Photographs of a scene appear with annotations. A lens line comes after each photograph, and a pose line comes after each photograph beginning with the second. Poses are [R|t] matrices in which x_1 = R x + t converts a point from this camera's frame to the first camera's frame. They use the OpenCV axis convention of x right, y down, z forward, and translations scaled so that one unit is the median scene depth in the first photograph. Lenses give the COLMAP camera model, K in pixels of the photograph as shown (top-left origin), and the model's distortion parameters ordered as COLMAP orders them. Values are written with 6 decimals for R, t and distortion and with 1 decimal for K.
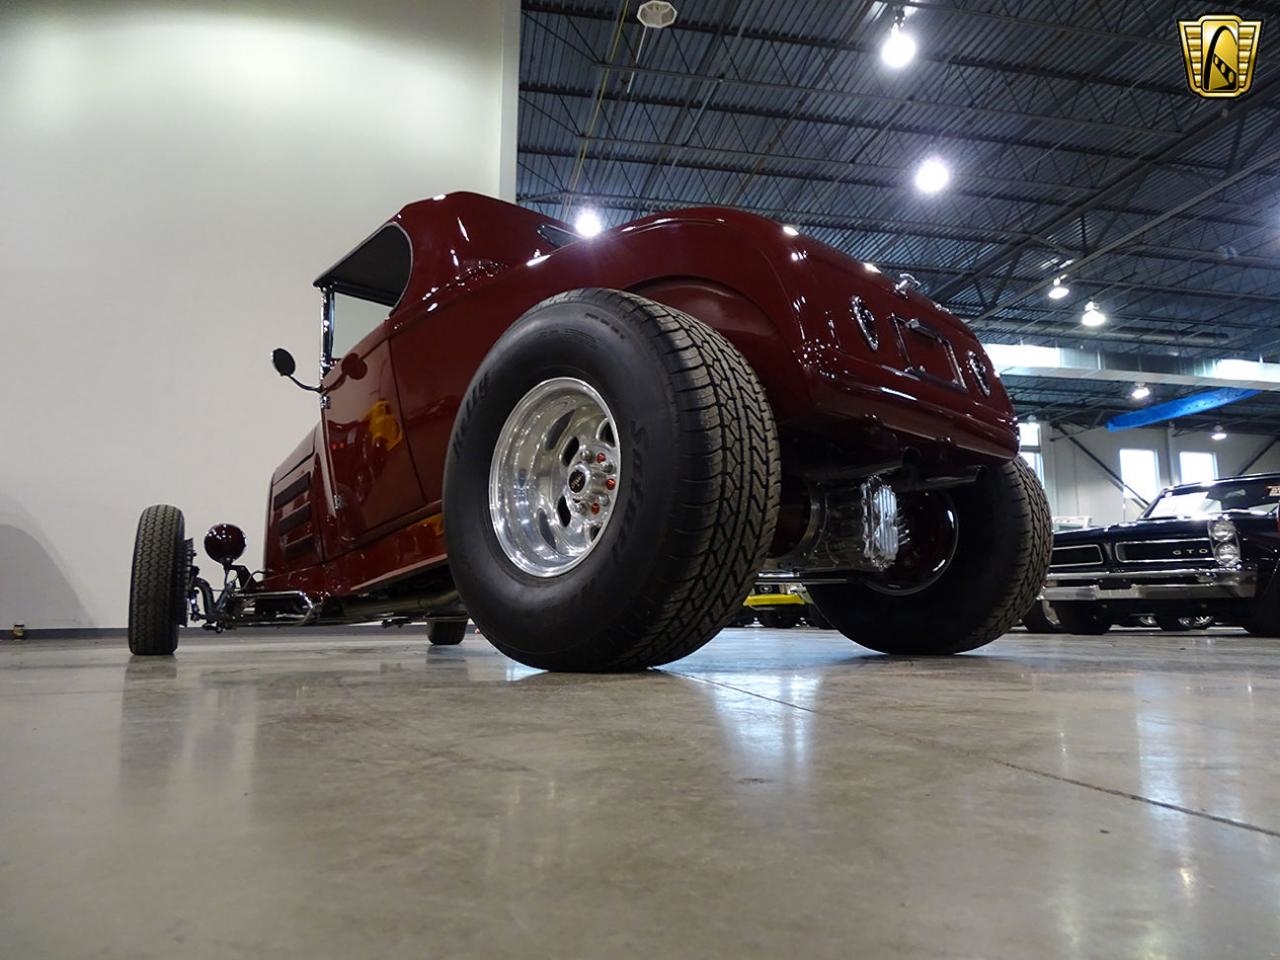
lens RADIAL K [[899.2, 0, 636.9], [0, 899.2, 480.3], [0, 0, 1]] dist [0.006194, 0.001386]
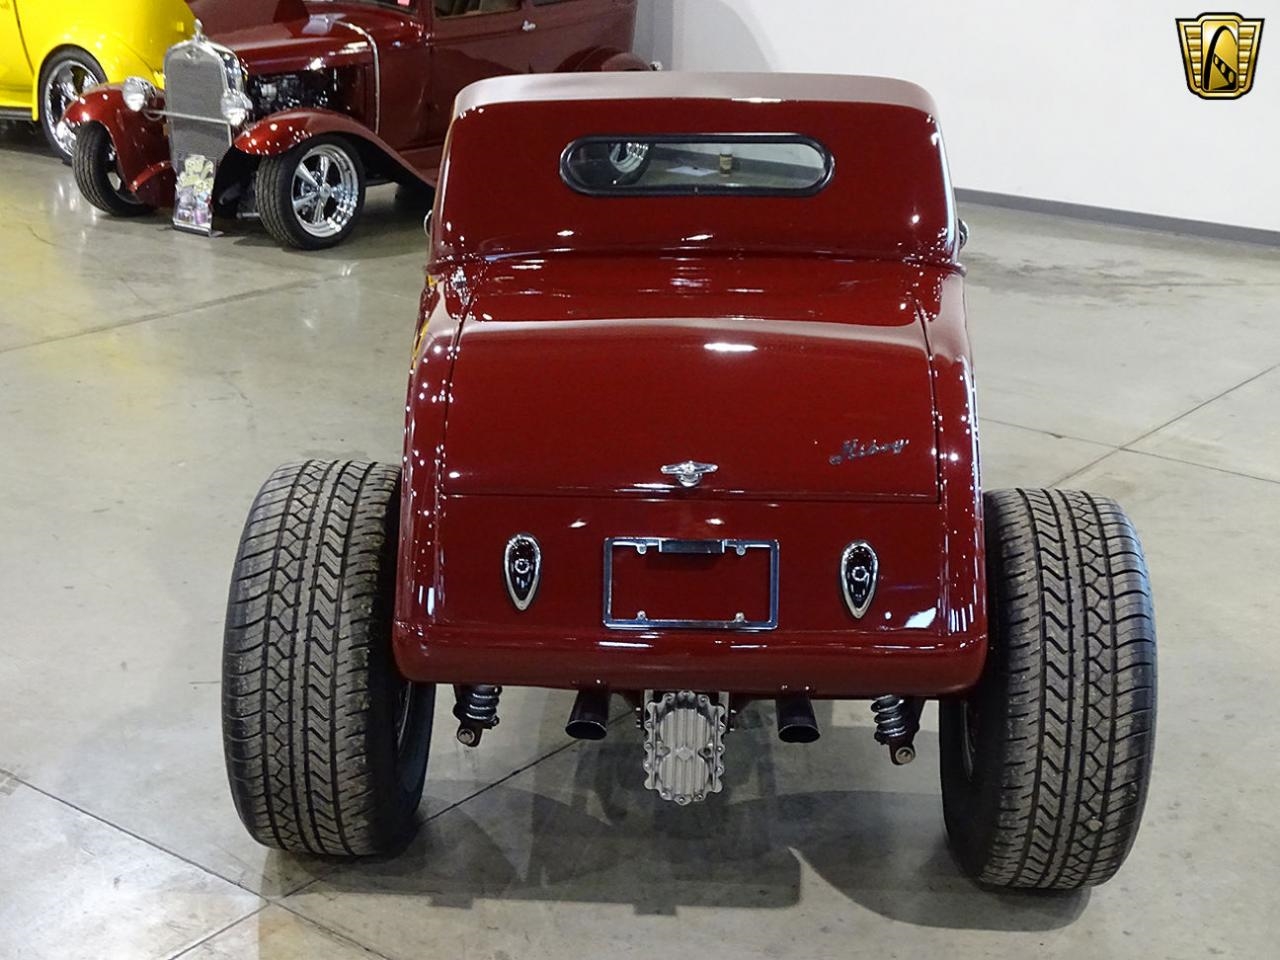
lens RADIAL K [[1865.6, 0, 625.1], [0, 1865.6, 478.5], [0, 0, 1]] dist [0.002910, 0.071985]
pose [[0.661151, 0.249953, -0.707392, 0.180535], [0.095682, 0.907080, 0.409939, -0.113412], [0.744127, -0.338717, 0.575801, 0.016905]]
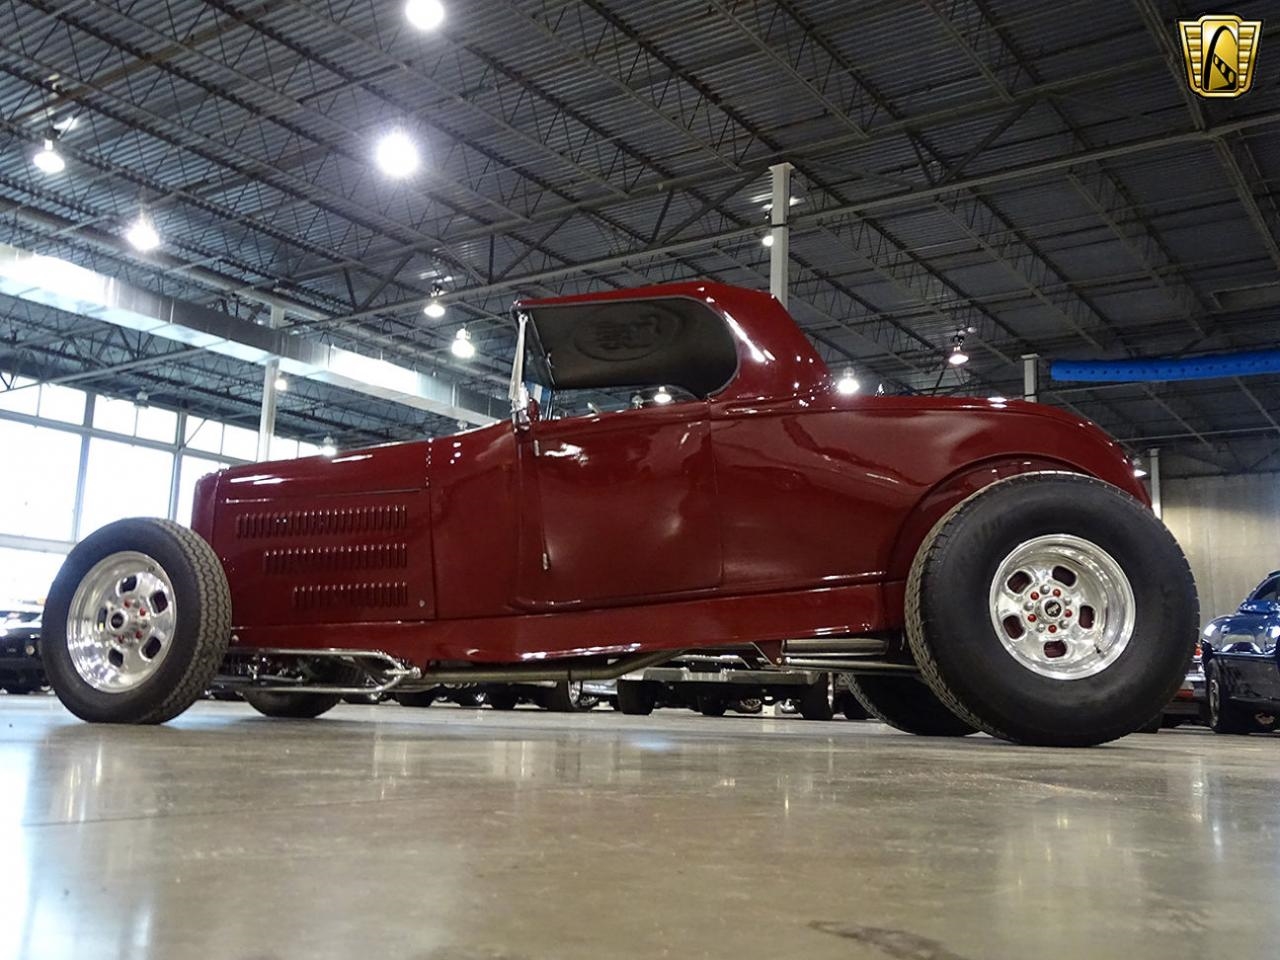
lens RADIAL K [[1247.4, 0, 633.7], [0, 1247.4, 477.0], [0, 0, 1]] dist [0.006643, 0.000693]
pose [[0.721743, 0.138277, 0.678208, -0.218895], [-0.128418, 0.989581, -0.065100, -0.000092], [-0.680144, -0.040109, 0.731981, 0.002725]]
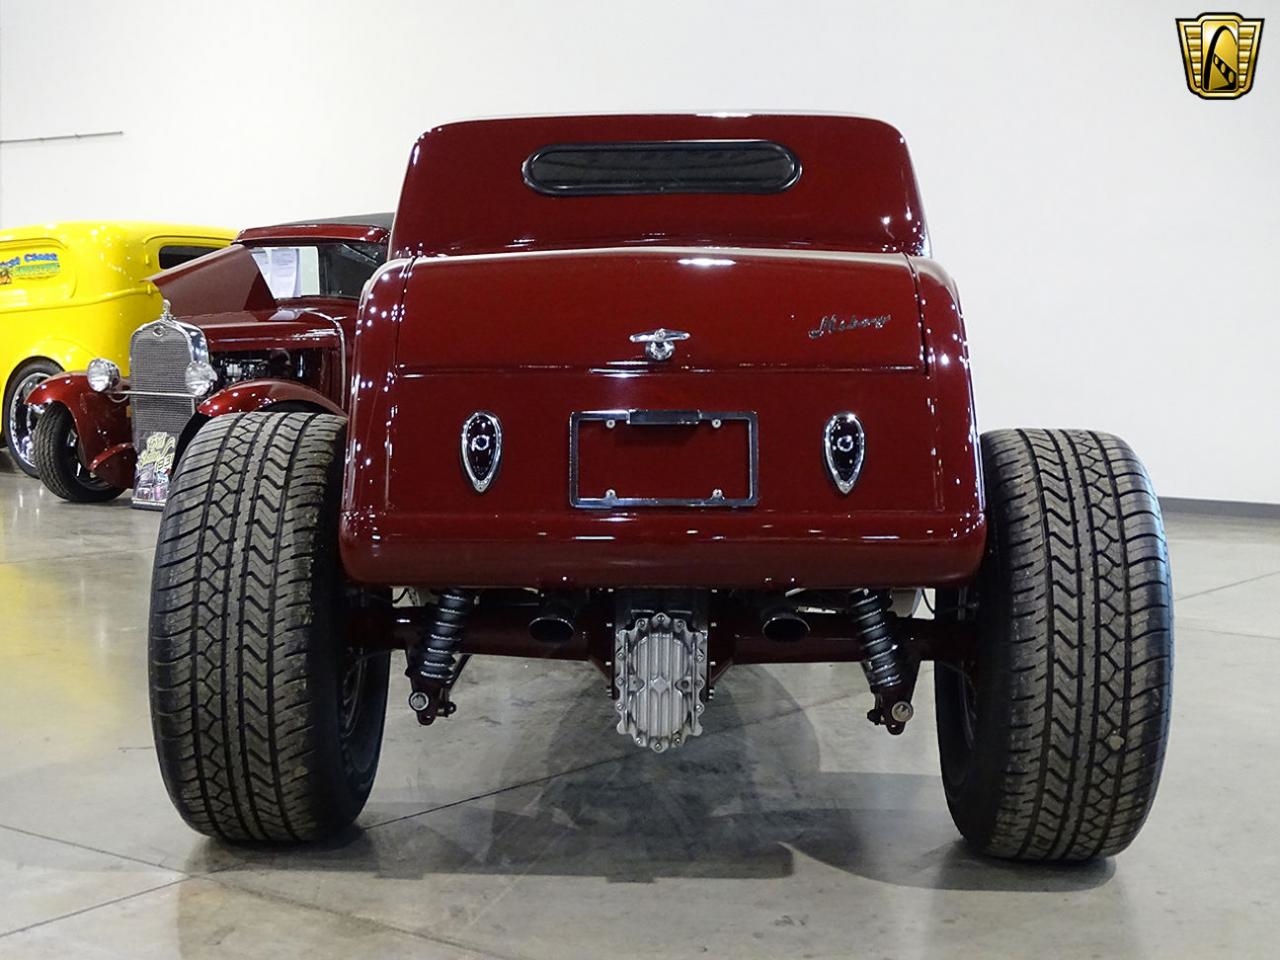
lens RADIAL K [[1874.4, 0, 637.1], [0, 1874.4, 479.9], [0, 0, 1]] dist [0.009163, 0.005118]
pose [[0.680169, 0.071125, -0.729597, 0.180544], [0.099773, 0.977038, 0.188261, -0.052838], [0.726234, -0.200843, 0.657454, 0.008787]]
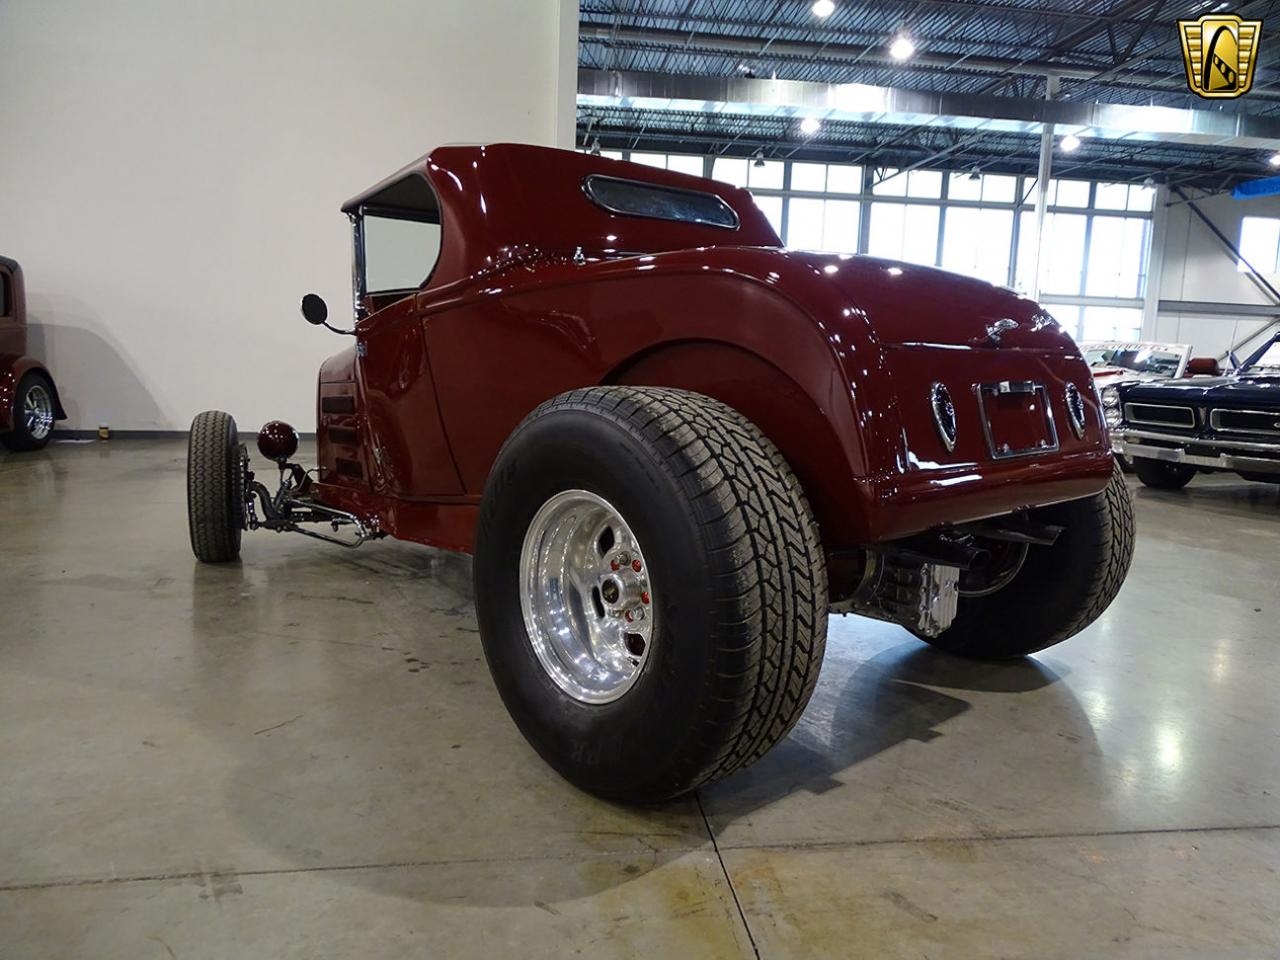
lens RADIAL K [[902.2, 0, 645.6], [0, 902.2, 477.8], [0, 0, 1]] dist [0.003985, 0.004625]
pose [[0.997279, 0.038879, -0.062632, 0.002806], [-0.020201, 0.961224, 0.275029, -0.043220], [0.070896, -0.273016, 0.959394, 0.015446]]
